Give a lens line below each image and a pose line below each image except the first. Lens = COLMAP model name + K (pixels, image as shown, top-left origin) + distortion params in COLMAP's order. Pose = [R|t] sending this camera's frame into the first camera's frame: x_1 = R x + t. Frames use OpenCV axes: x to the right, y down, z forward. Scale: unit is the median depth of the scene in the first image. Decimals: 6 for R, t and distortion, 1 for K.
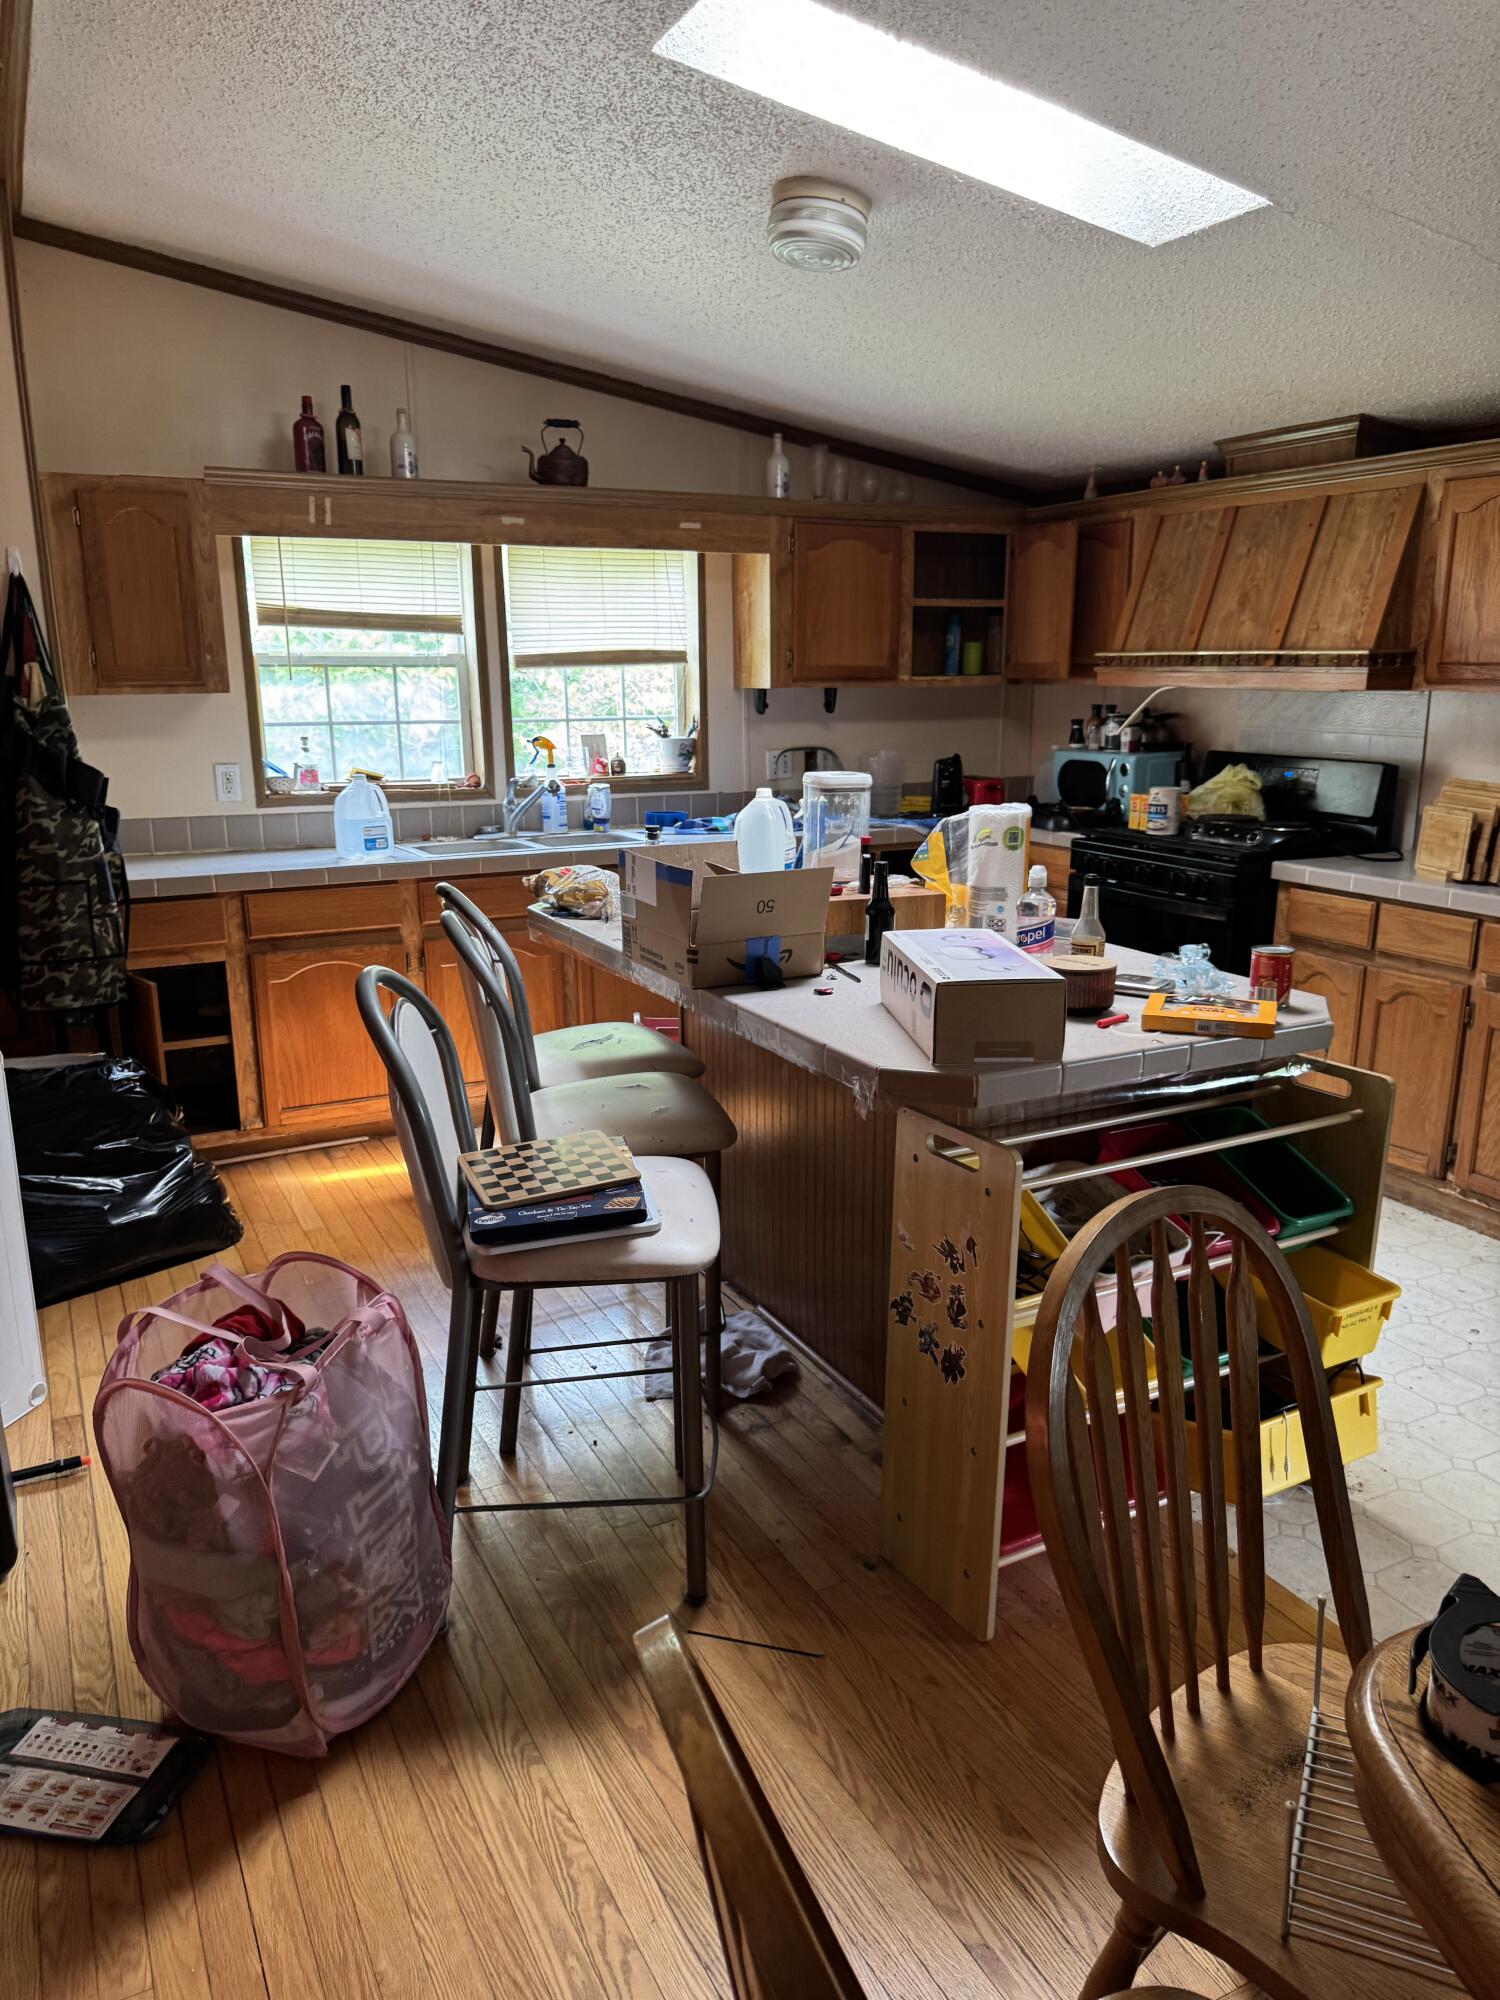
lens RADIAL K [[1407.5, 0, 749.6], [0, 1407.5, 999.5], [0, 0, 1]] dist [-0.001205, -0.001849]
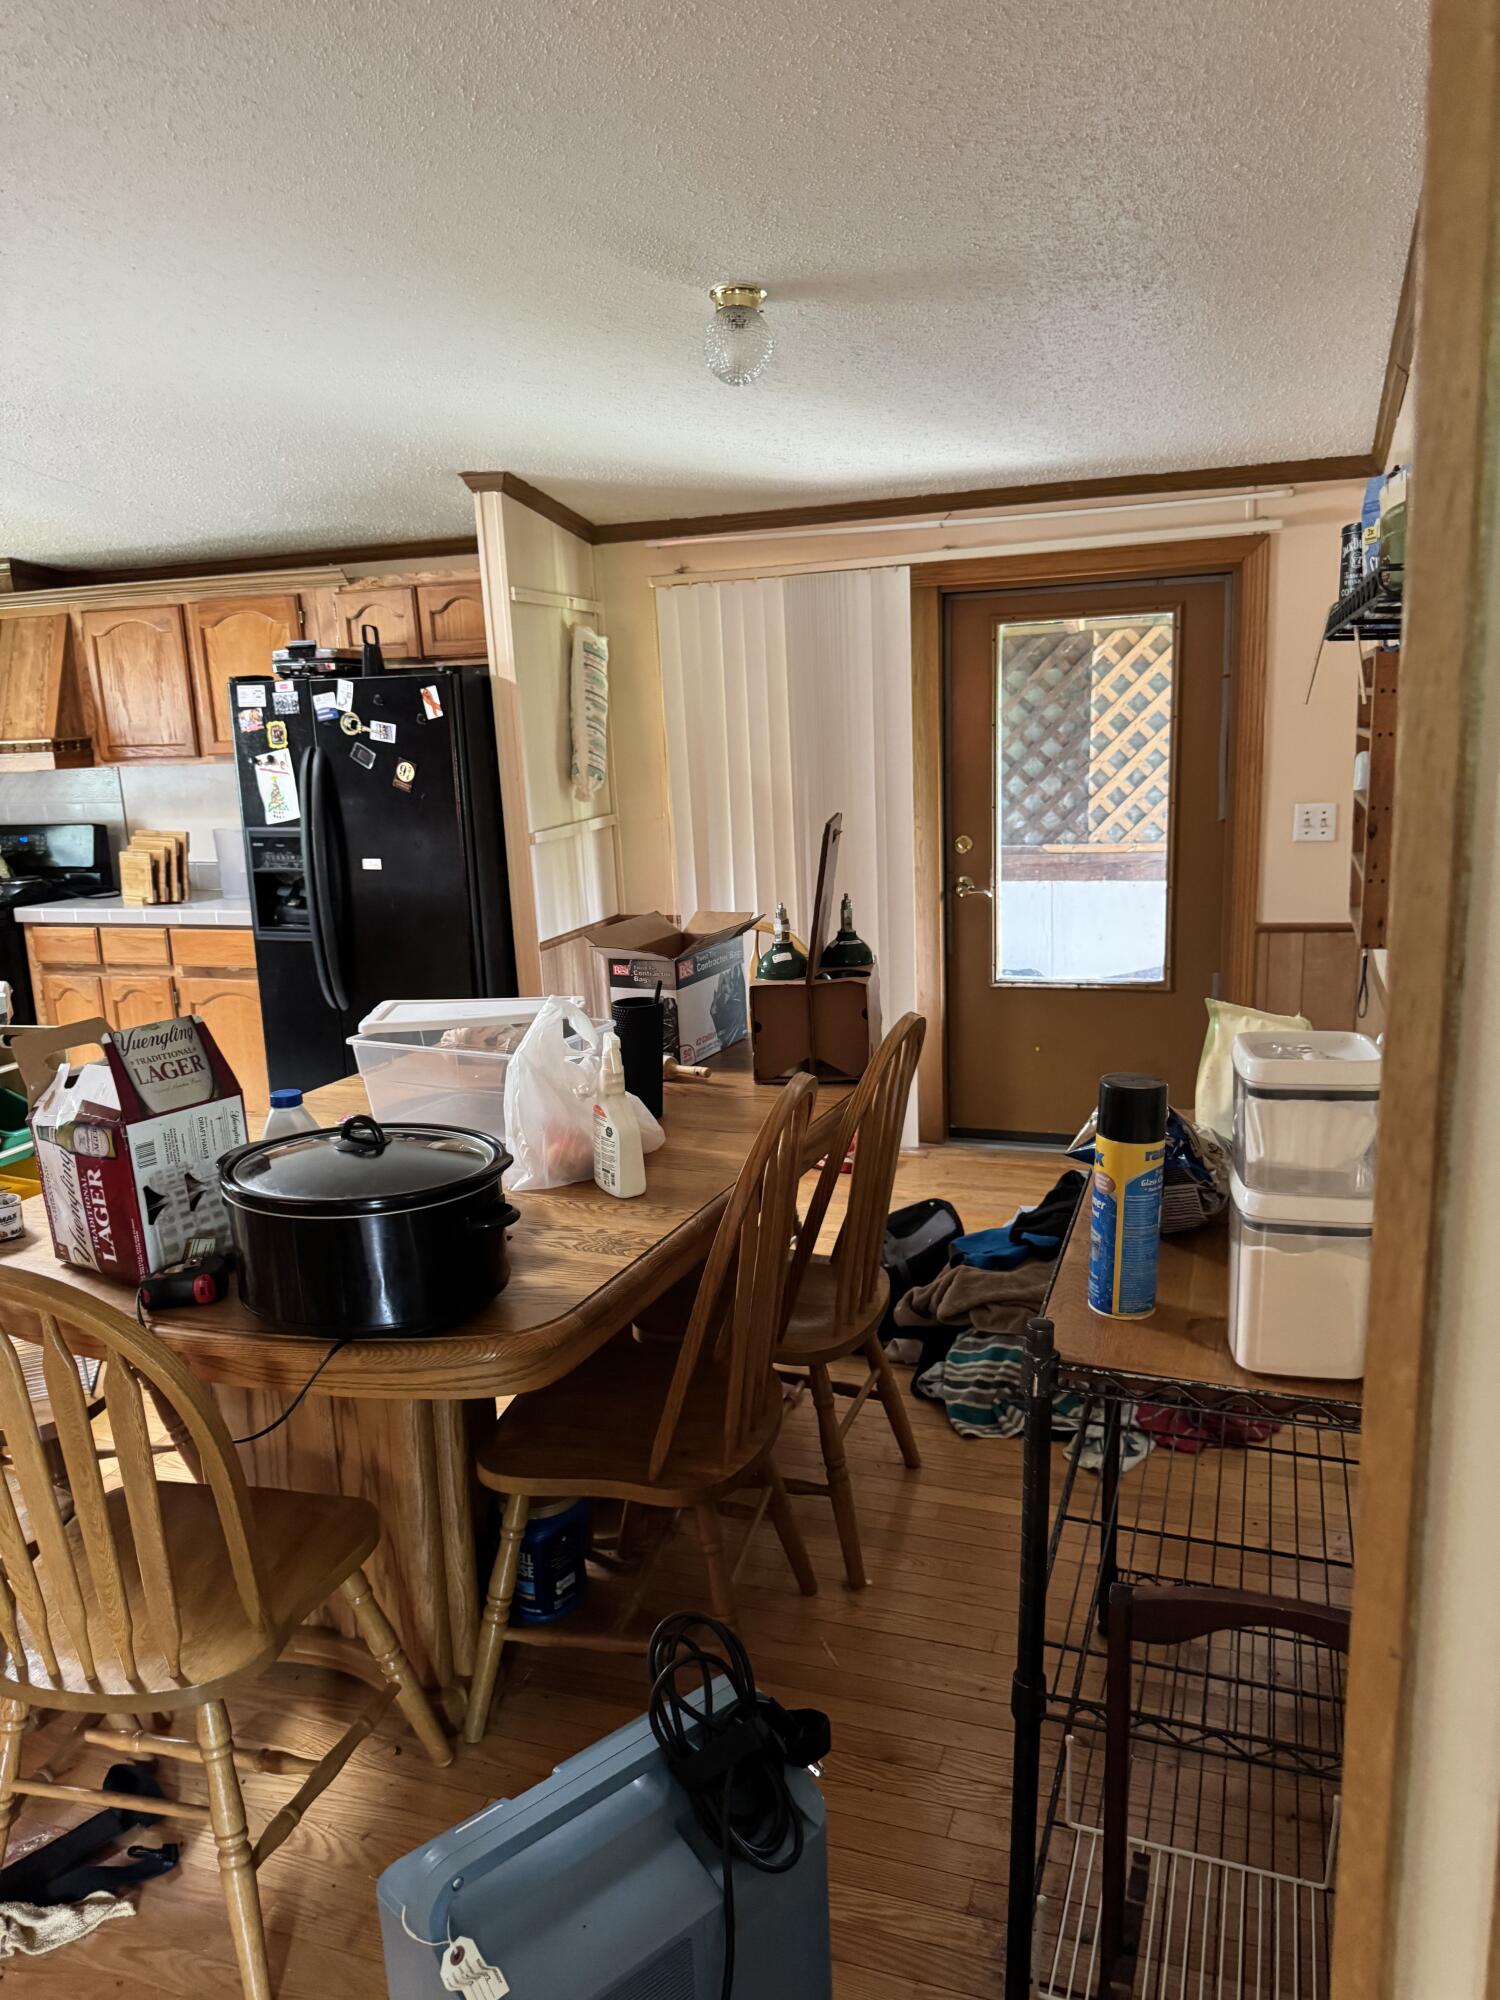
lens RADIAL K [[1407.5, 0, 742.1], [0, 1407.5, 1012.0], [0, 0, 1]] dist [-0.001205, -0.001849]
pose [[0.724845, -0.170563, 0.667463, -0.009130], [0.199205, 0.979370, 0.033937, 0.081687], [-0.659482, 0.108363, 0.743869, -0.360223]]
